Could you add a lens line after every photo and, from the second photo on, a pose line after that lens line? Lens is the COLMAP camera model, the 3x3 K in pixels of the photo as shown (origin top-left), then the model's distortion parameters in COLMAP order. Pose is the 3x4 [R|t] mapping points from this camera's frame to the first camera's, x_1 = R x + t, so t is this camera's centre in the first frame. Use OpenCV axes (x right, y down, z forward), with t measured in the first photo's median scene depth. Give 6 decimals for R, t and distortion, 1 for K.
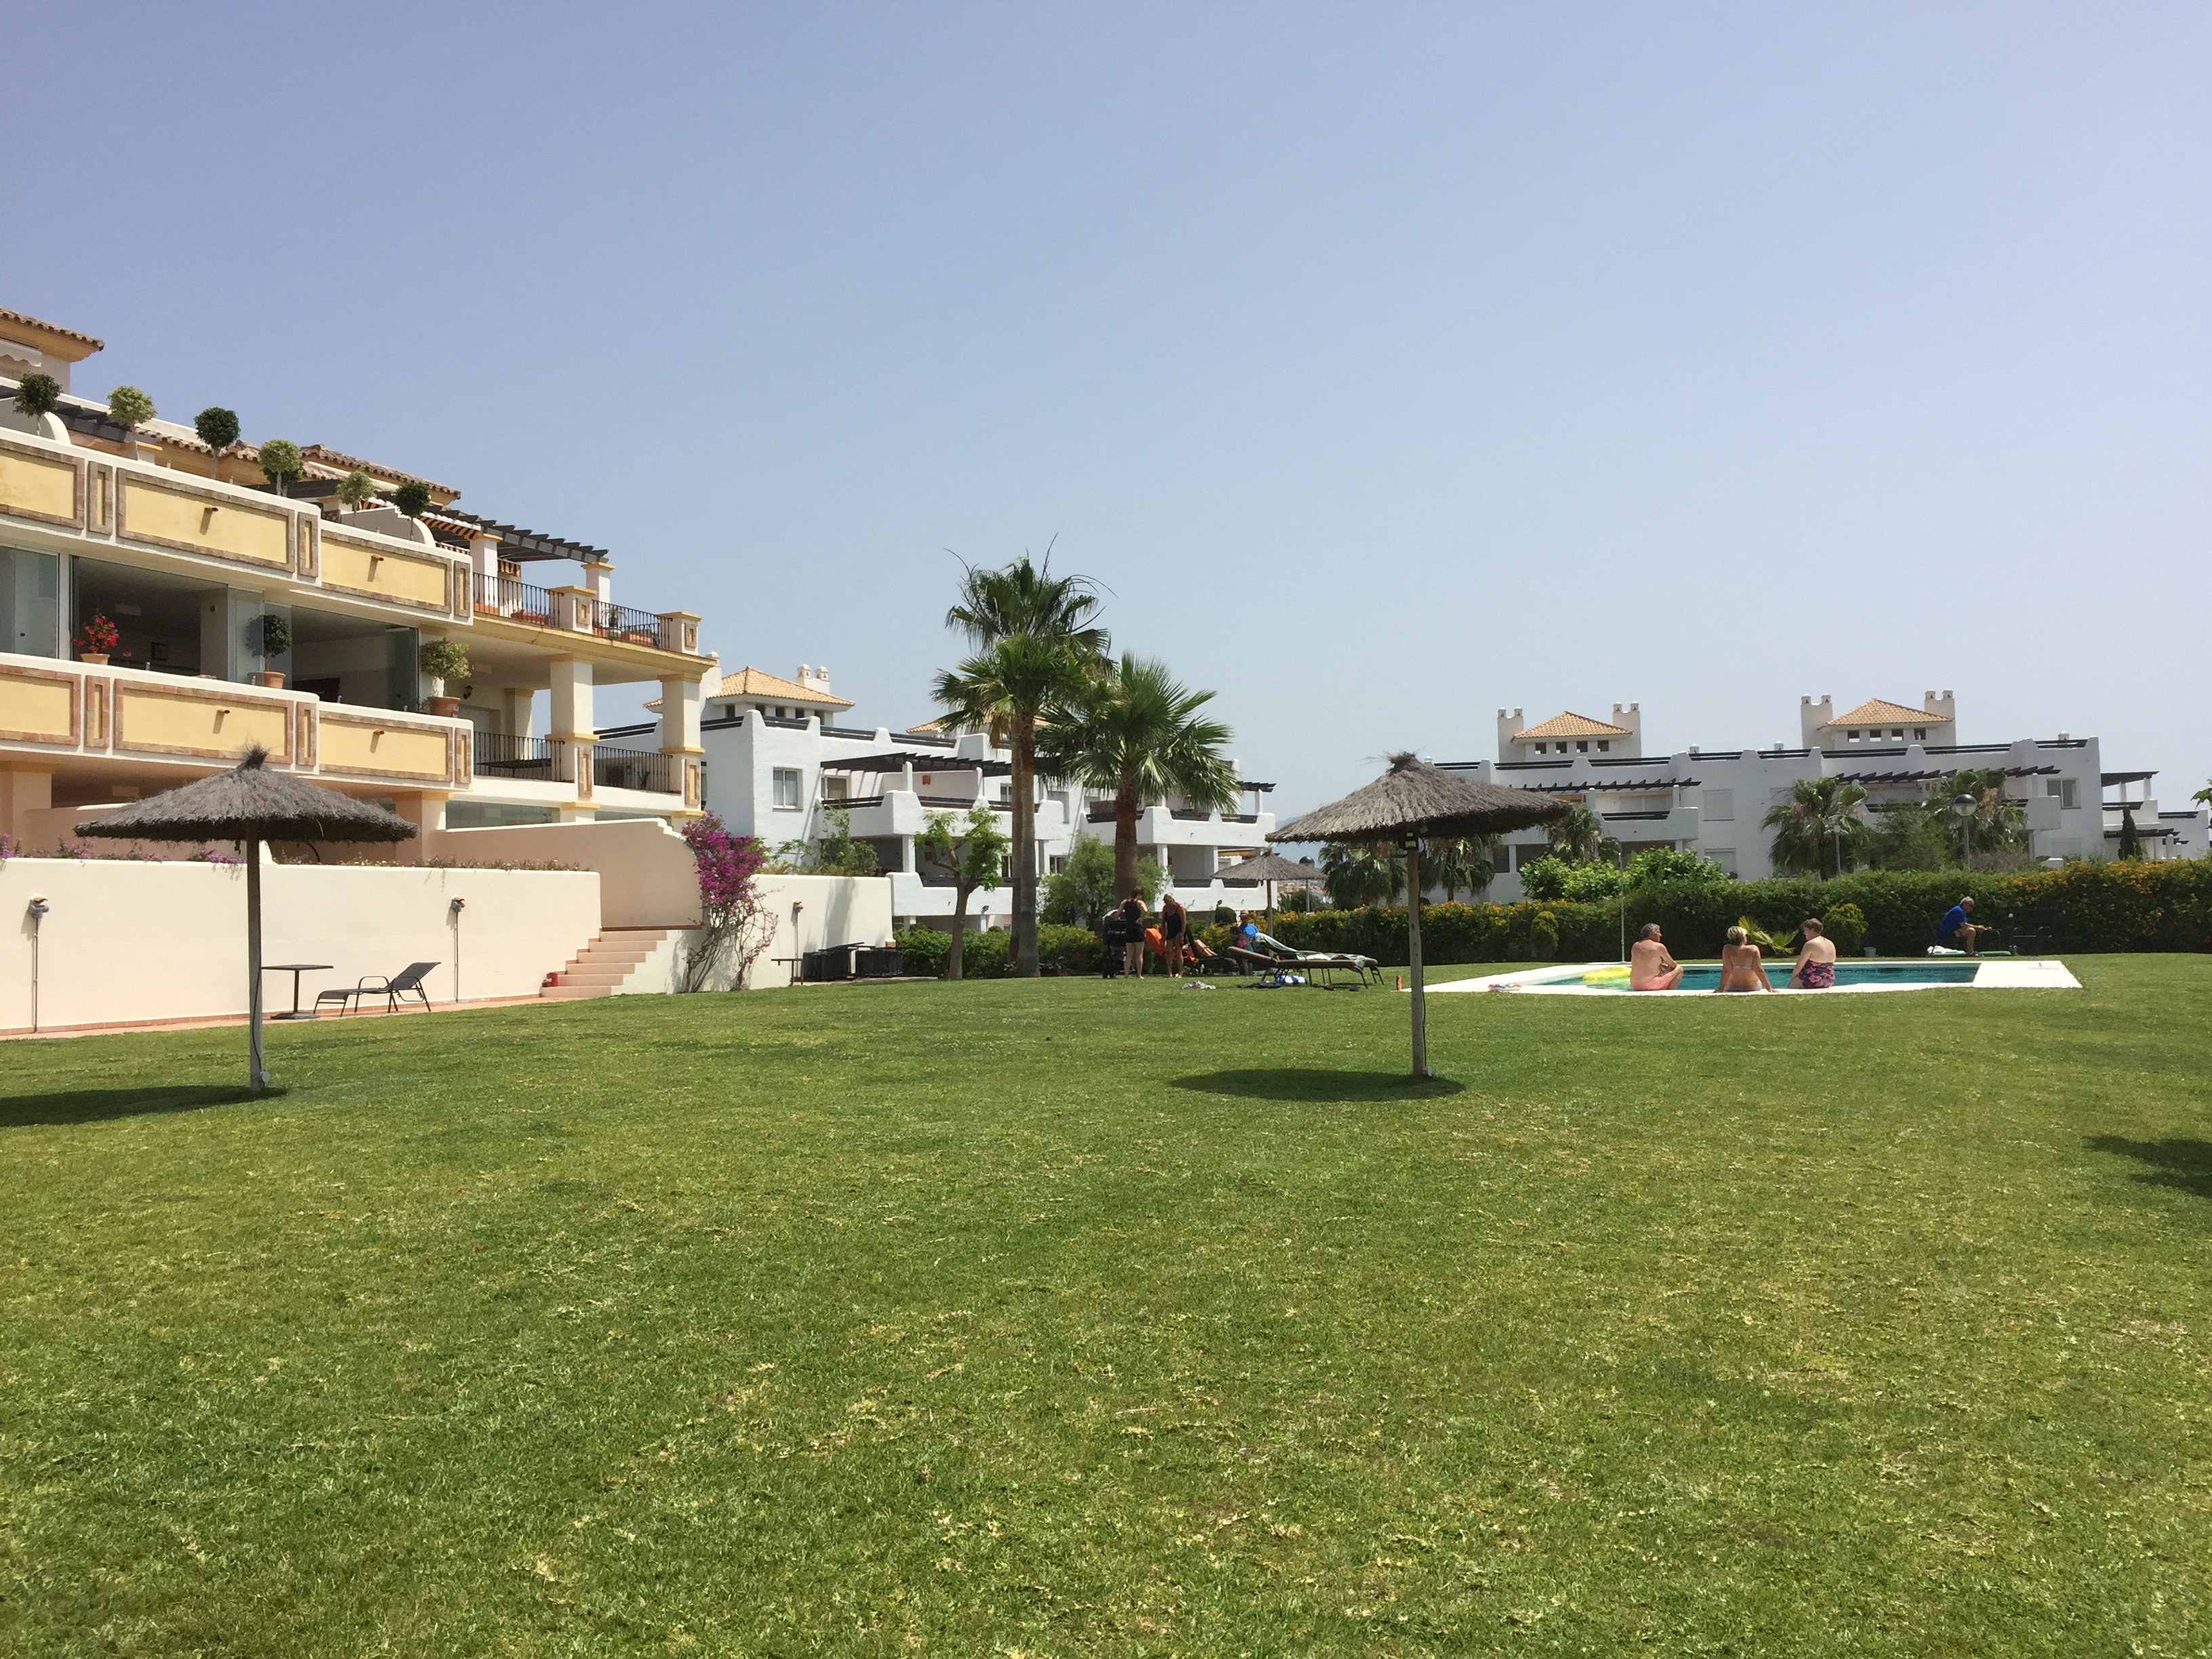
lens RADIAL K [[1886.3, 0, 1106.0], [0, 1886.3, 829.5], [0, 0, 1]] dist [0.068287, -0.002786]
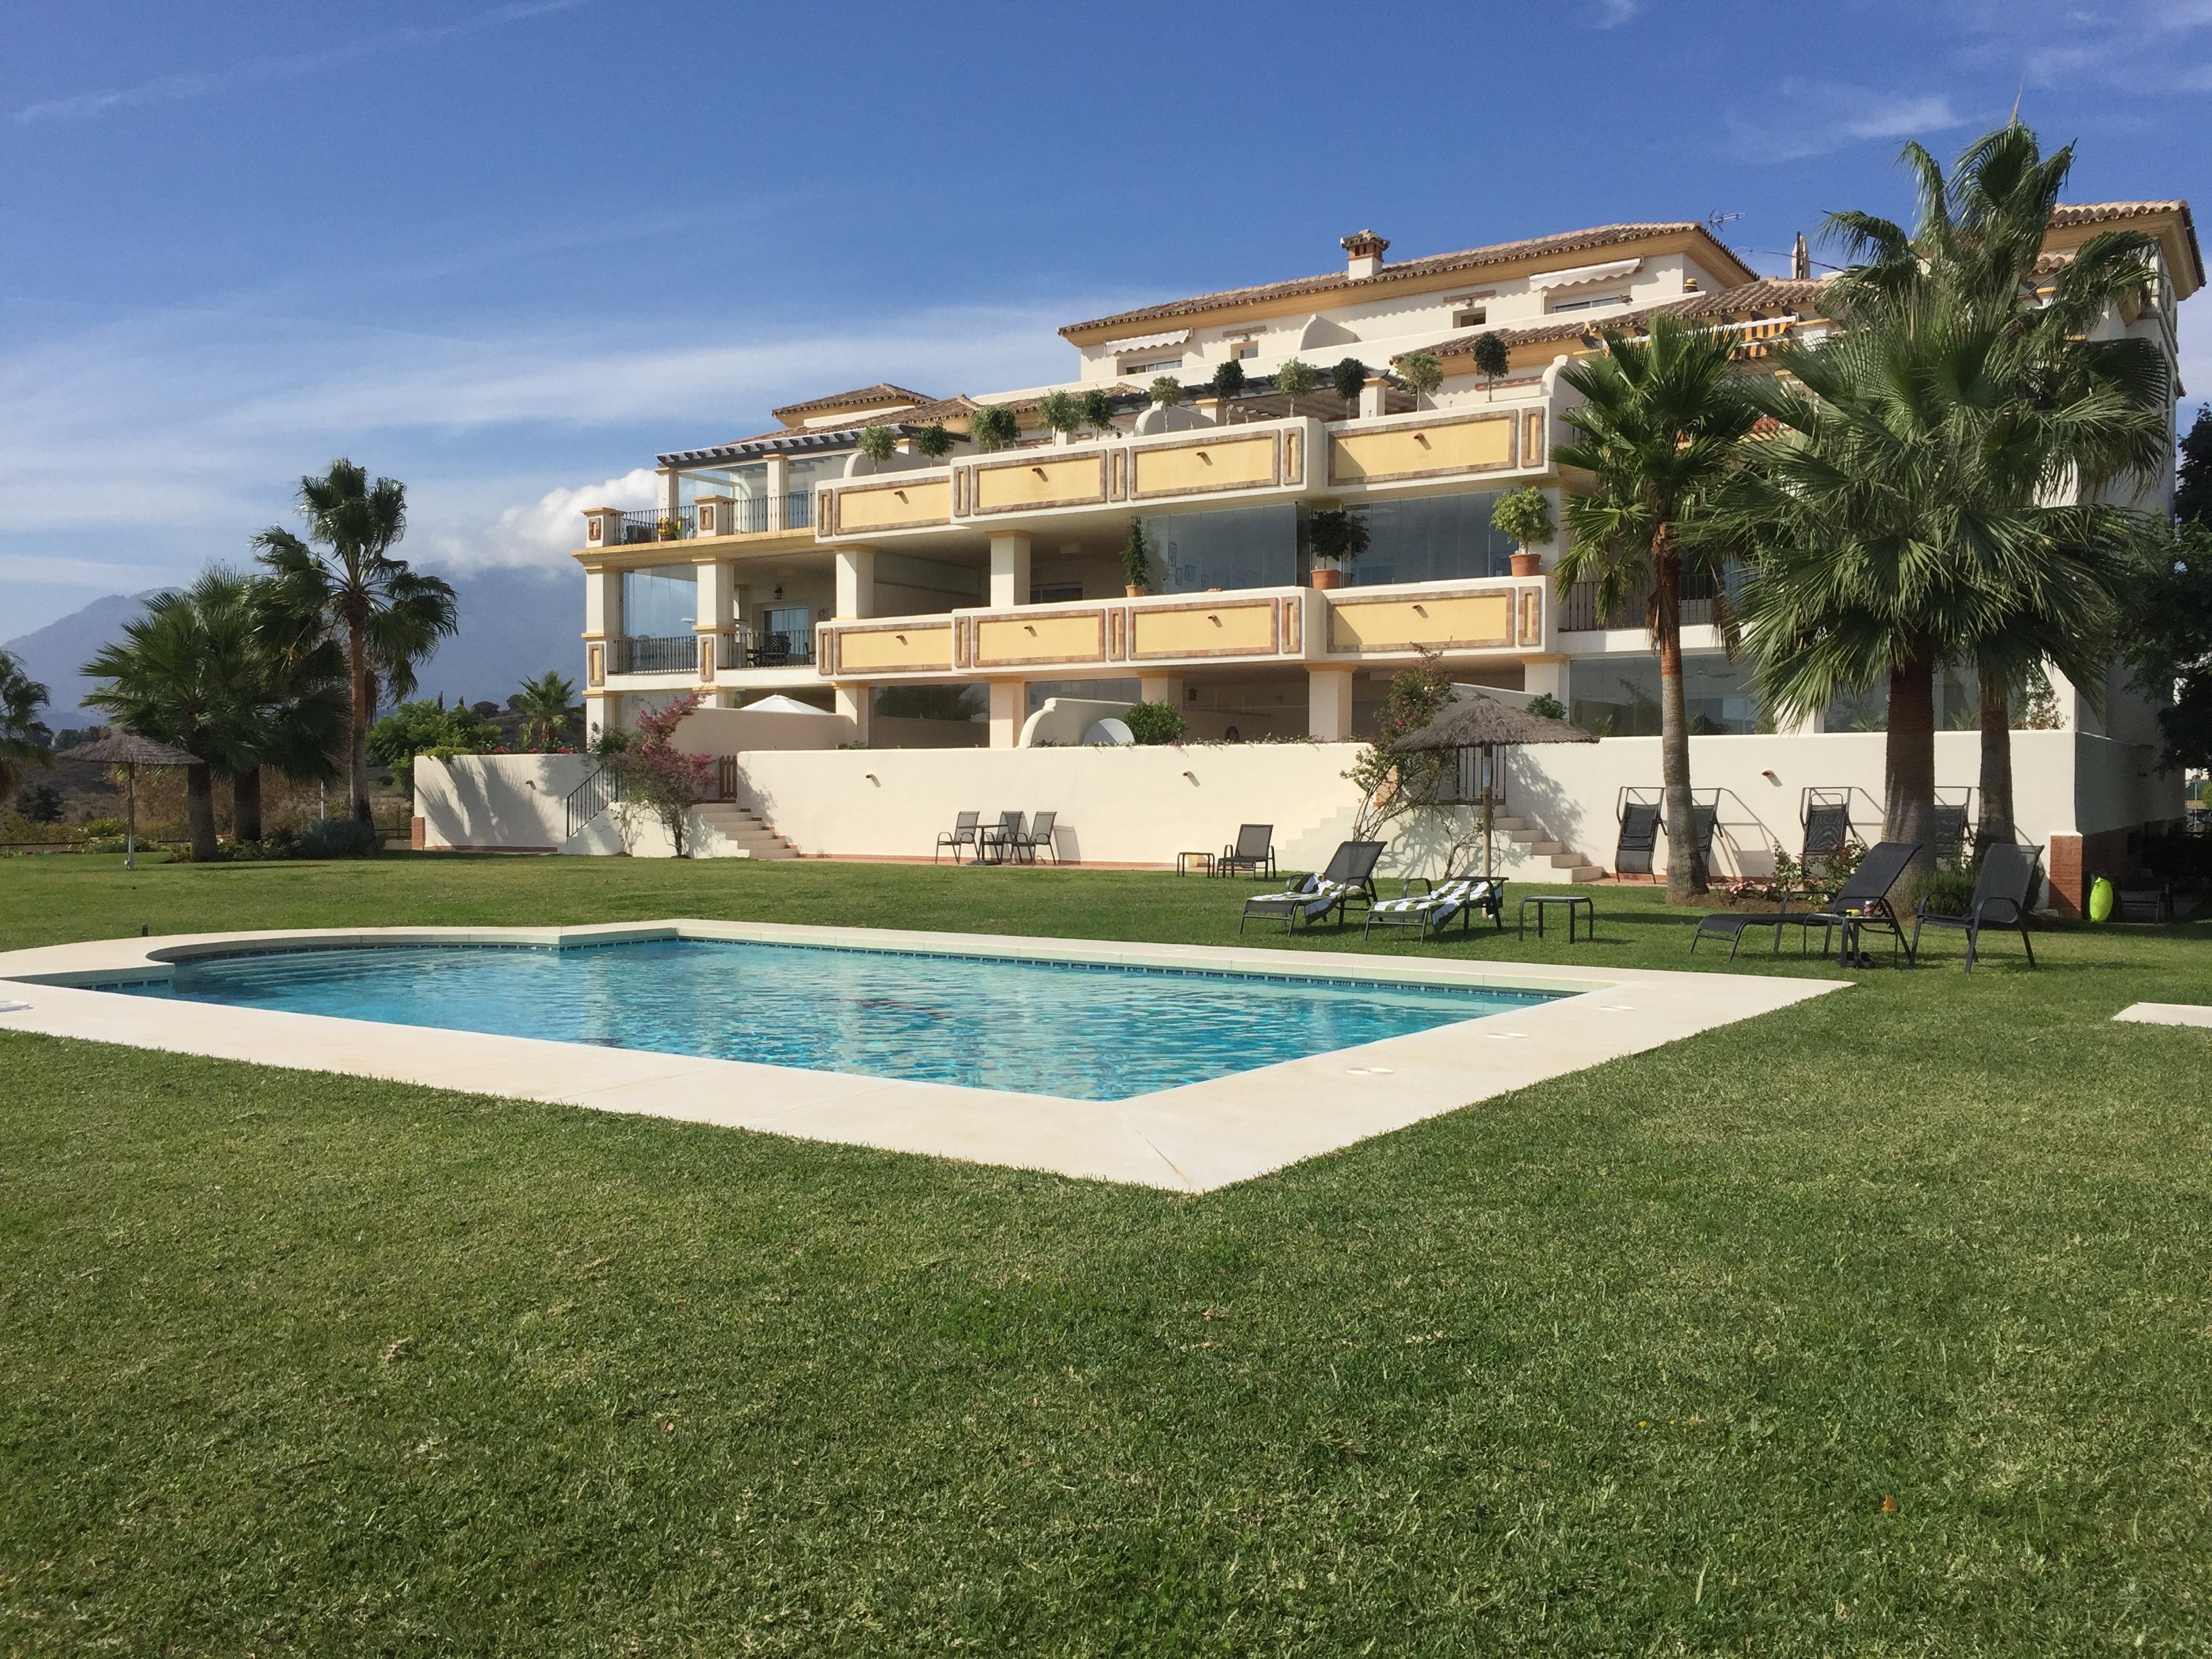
lens RADIAL K [[1886.3, 0, 1106.0], [0, 1886.3, 829.5], [0, 0, 1]] dist [0.068287, -0.002786]
pose [[-0.156134, 0.055874, -0.986154, 0.820592], [0.058746, 0.997157, 0.047196, 0.014414], [0.985987, -0.050564, -0.158972, 1.214600]]
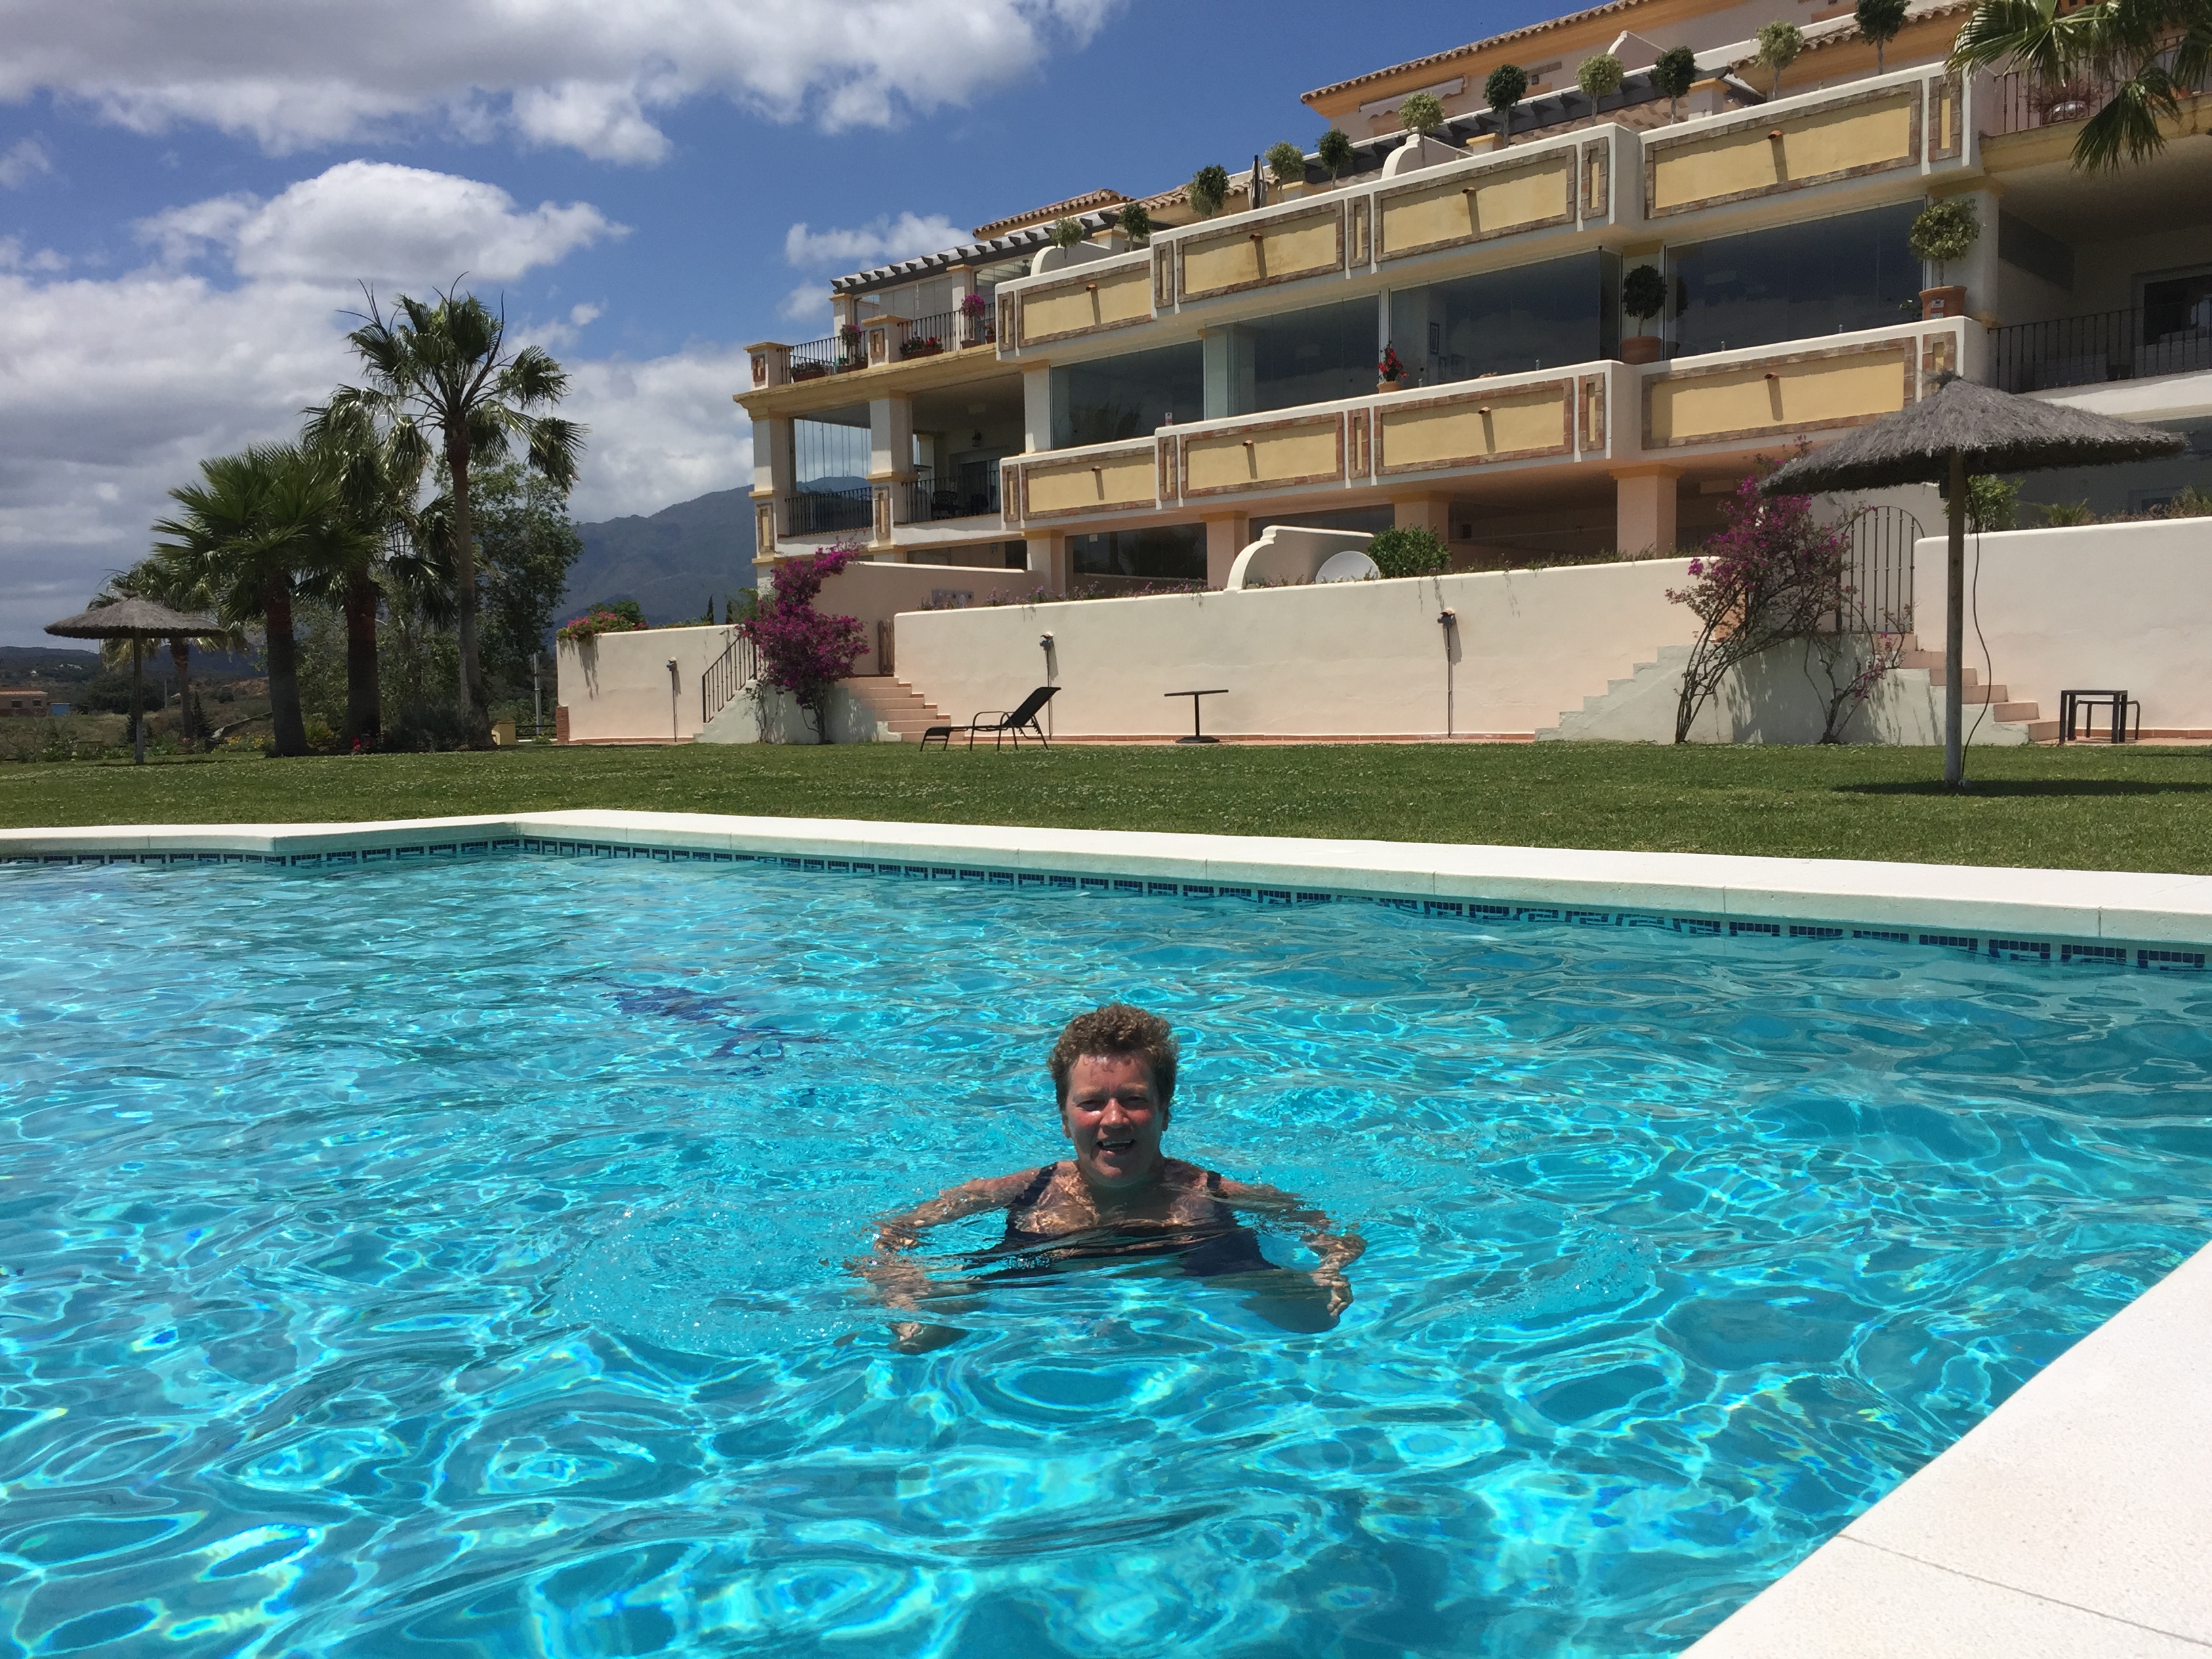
lens RADIAL K [[1886.3, 0, 1106.0], [0, 1886.3, 829.5], [0, 0, 1]] dist [0.068287, -0.002786]
pose [[-0.303829, 0.109348, -0.946431, 0.537729], [0.083736, 0.992612, 0.087802, 0.047289], [0.949039, -0.052574, -0.310741, 1.196458]]
